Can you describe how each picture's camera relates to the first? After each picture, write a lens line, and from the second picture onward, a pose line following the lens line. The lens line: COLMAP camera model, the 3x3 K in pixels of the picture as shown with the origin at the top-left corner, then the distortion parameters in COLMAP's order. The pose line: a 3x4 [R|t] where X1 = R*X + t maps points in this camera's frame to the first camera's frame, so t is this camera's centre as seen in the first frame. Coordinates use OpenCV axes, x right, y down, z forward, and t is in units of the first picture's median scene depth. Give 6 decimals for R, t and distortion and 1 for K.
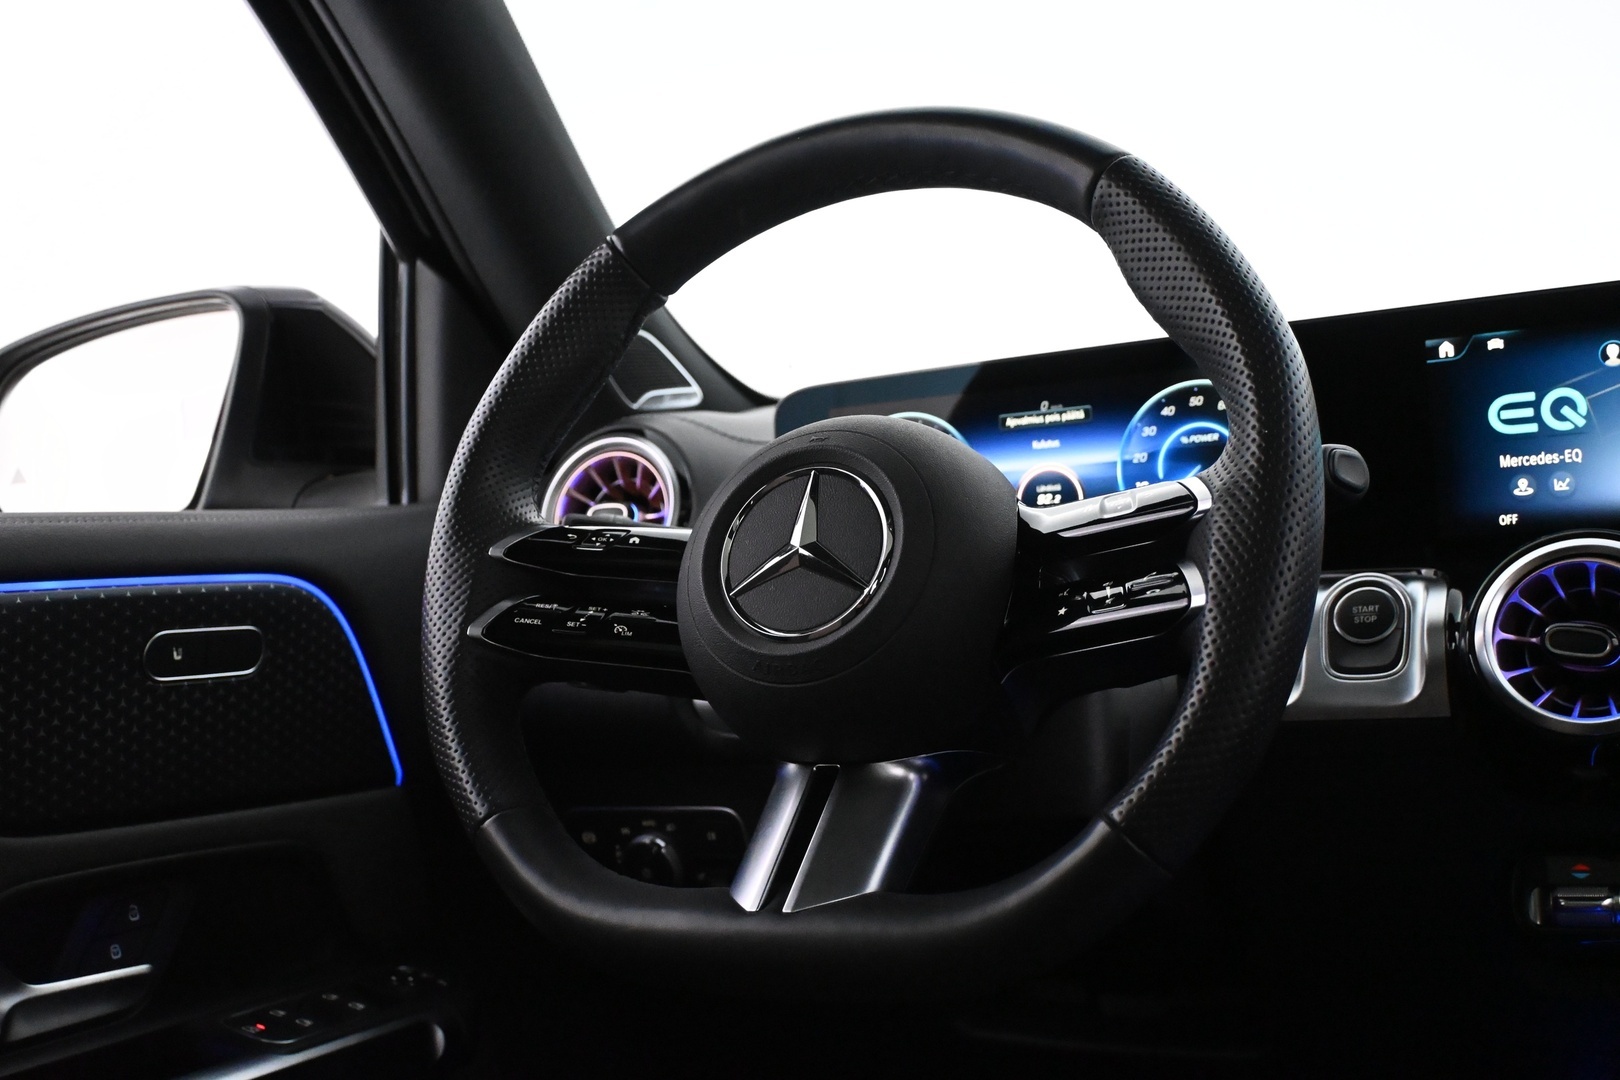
lens RADIAL K [[1840.1, 0, 814.7], [0, 1840.1, 546.1], [0, 0, 1]] dist [-0.008453, 0.000000]
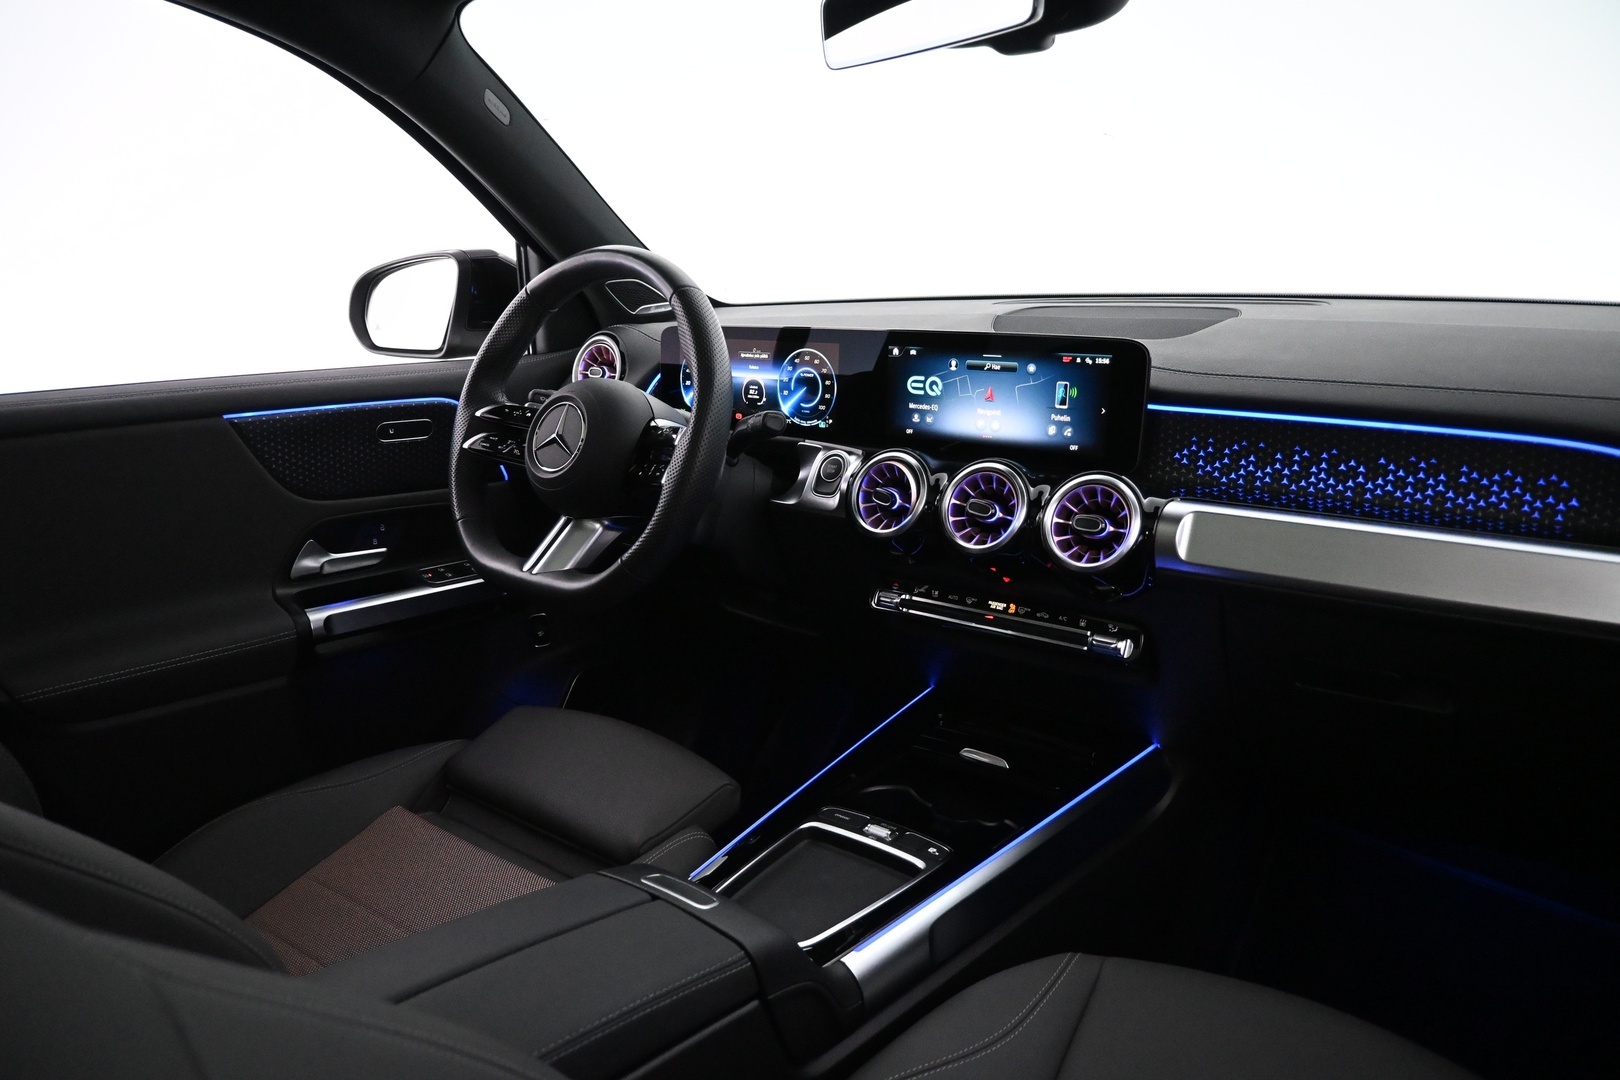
lens RADIAL K [[1093.1, 0, 823.0], [0, 1093.1, 541.2], [0, 0, 1]] dist [0.002162, -0.002079]
pose [[0.975122, 0.115115, -0.189433, 0.547594], [-0.062920, 0.963172, 0.261421, -0.231523], [0.212550, -0.242998, 0.946454, -0.339271]]
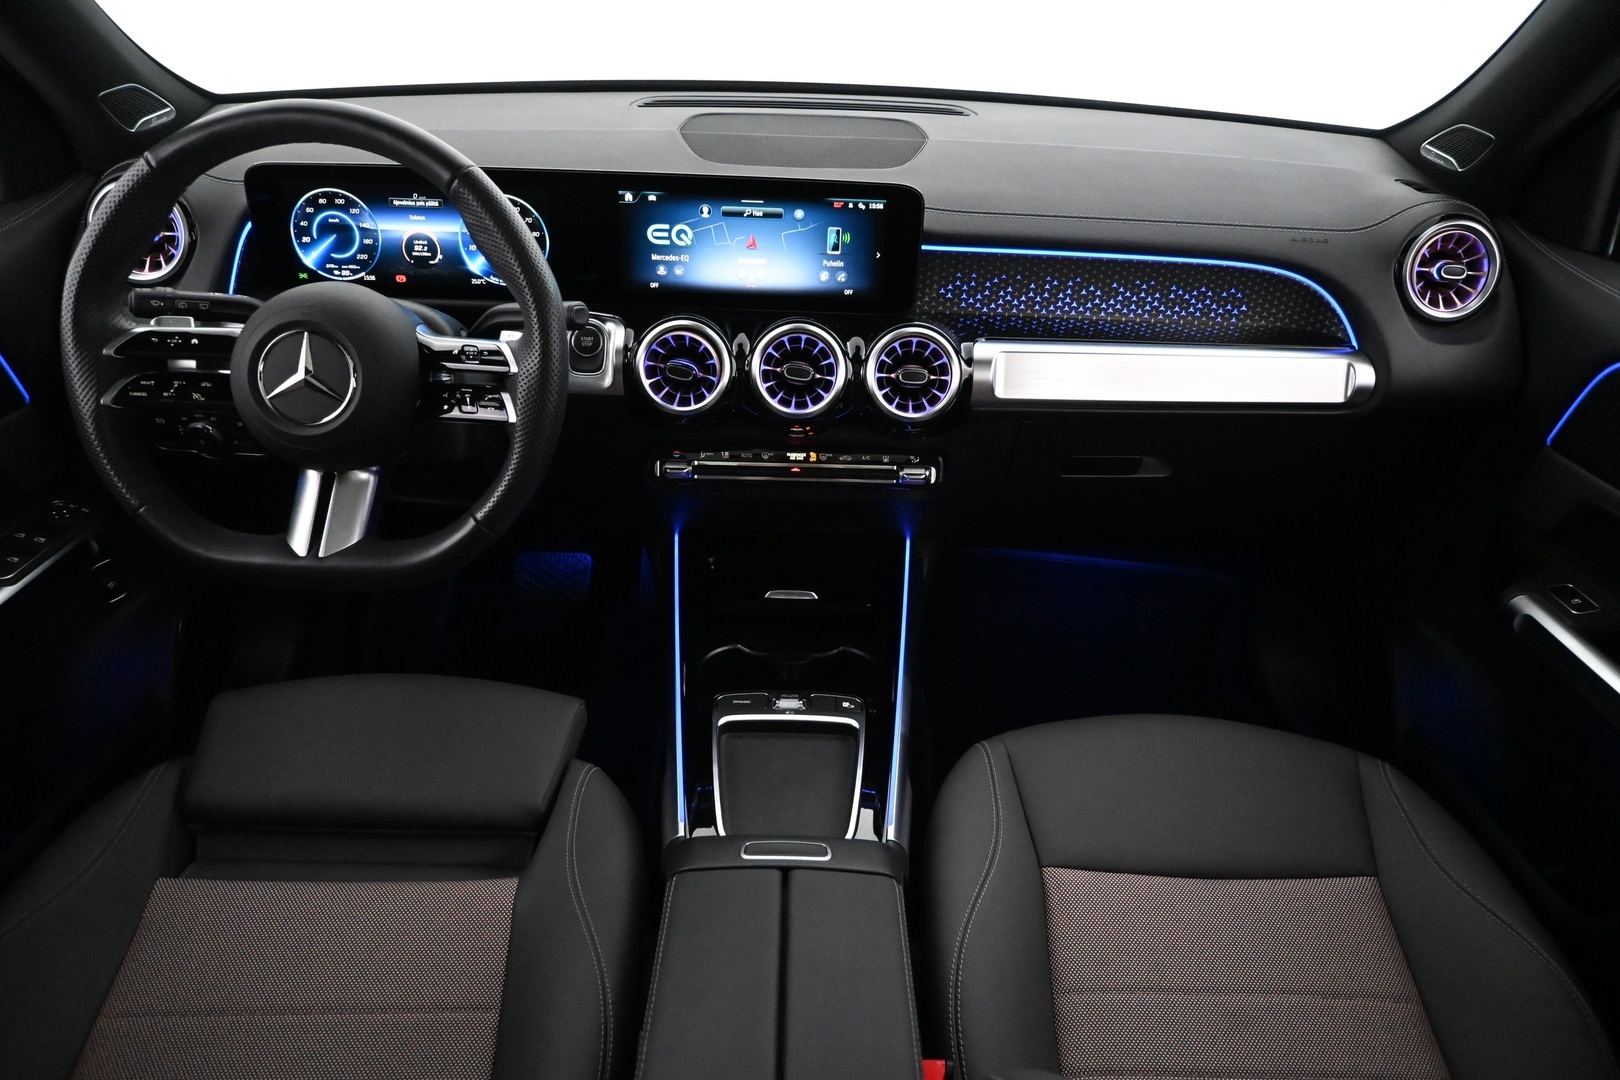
lens RADIAL K [[1109.4, 0, 811.0], [0, 1109.4, 539.5], [0, 0, 1]] dist [-0.011382, -0.000173]
pose [[0.890575, -0.129355, 0.436054, -0.052153], [-0.105659, 0.873642, 0.474958, -0.381570], [-0.442393, -0.469059, 0.764377, -0.181020]]
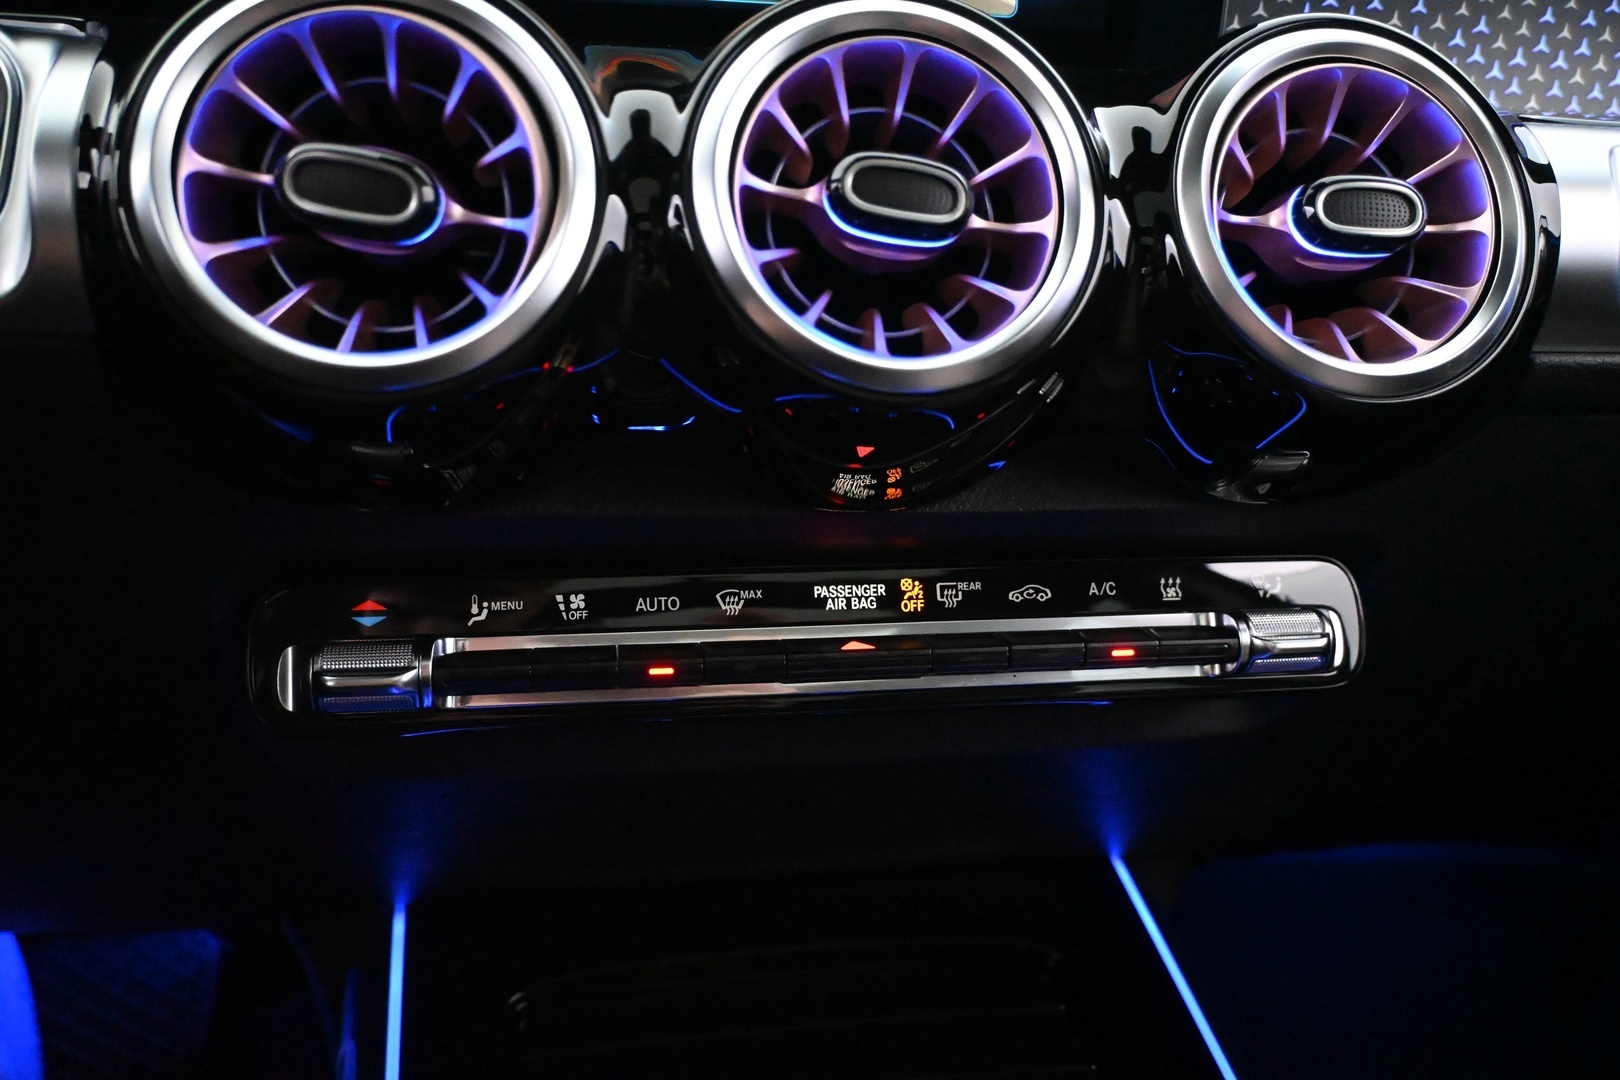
lens RADIAL K [[1235.8, 0, 799.2], [0, 1235.8, 540.3], [0, 0, 1]] dist [-0.014482, 0.003192]
pose [[0.801661, -0.080875, 0.592283, 0.279447], [-0.100311, 0.958556, 0.266660, 0.038389], [-0.589302, -0.273184, 0.760324, 0.595439]]
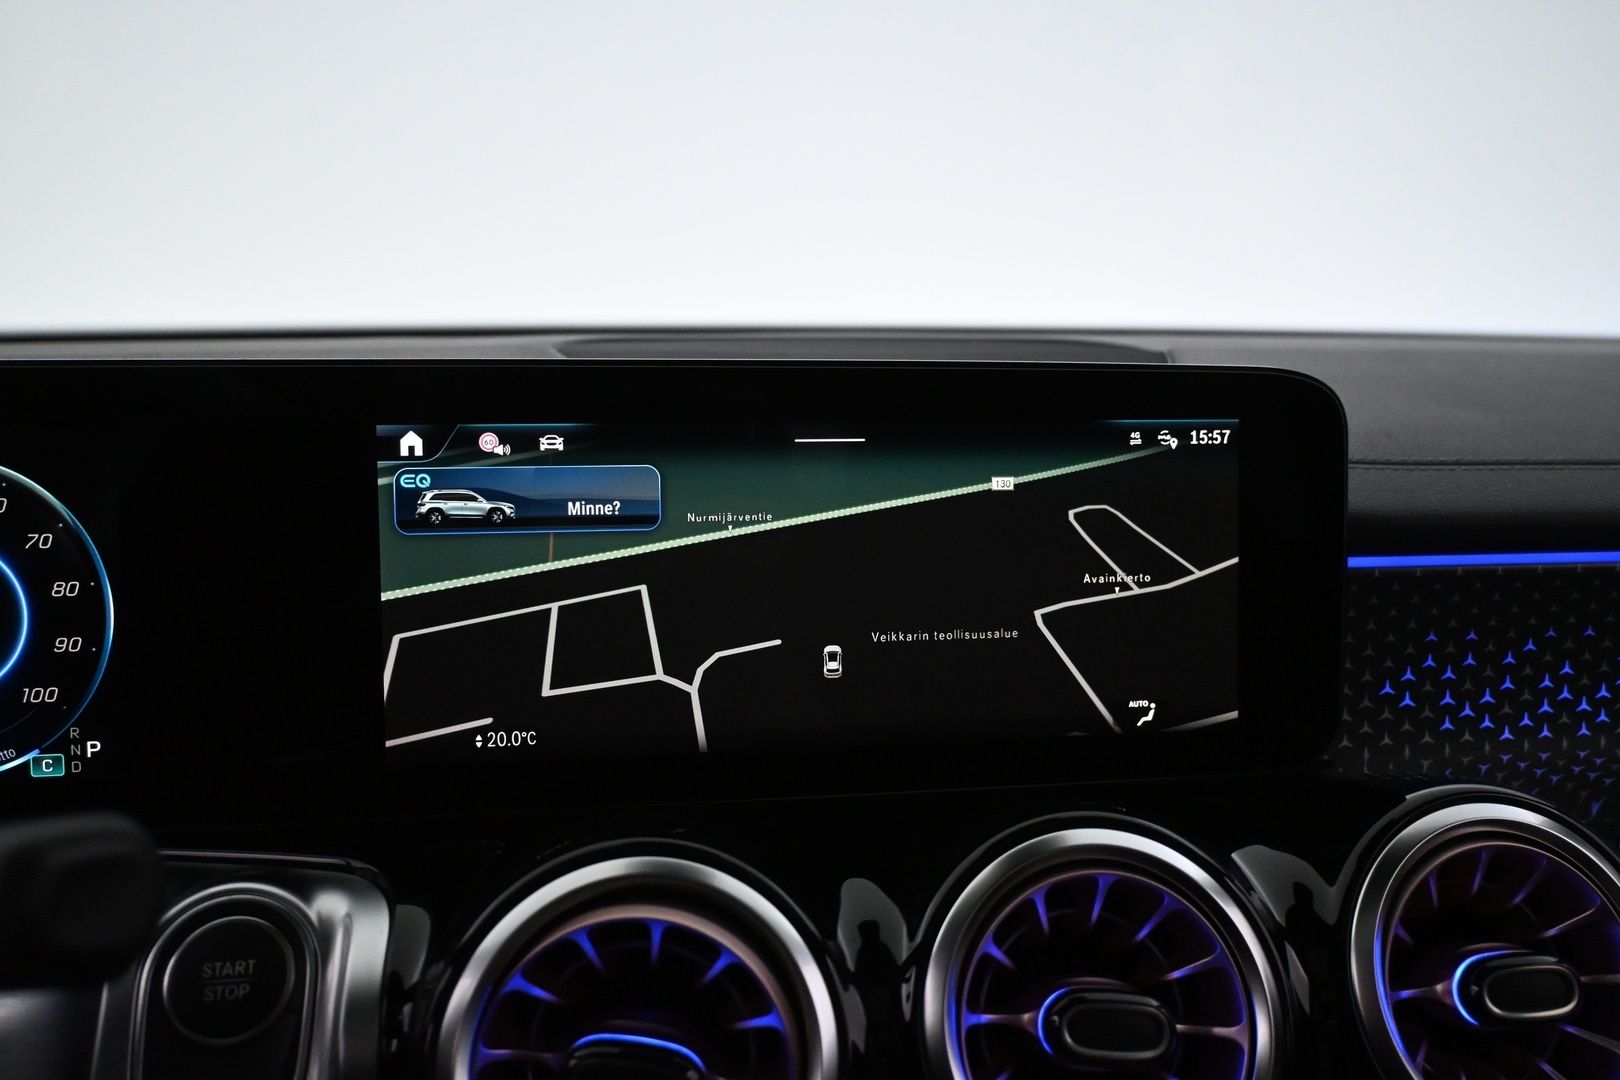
lens RADIAL K [[1235.8, 0, 805.0], [0, 1235.8, 538.7], [0, 0, 1]] dist [-0.014482, 0.003192]
pose [[0.813589, 0.009288, 0.581367, 0.223766], [-0.061787, 0.995592, 0.070561, -0.114605], [-0.578149, -0.093328, 0.810576, 0.624525]]
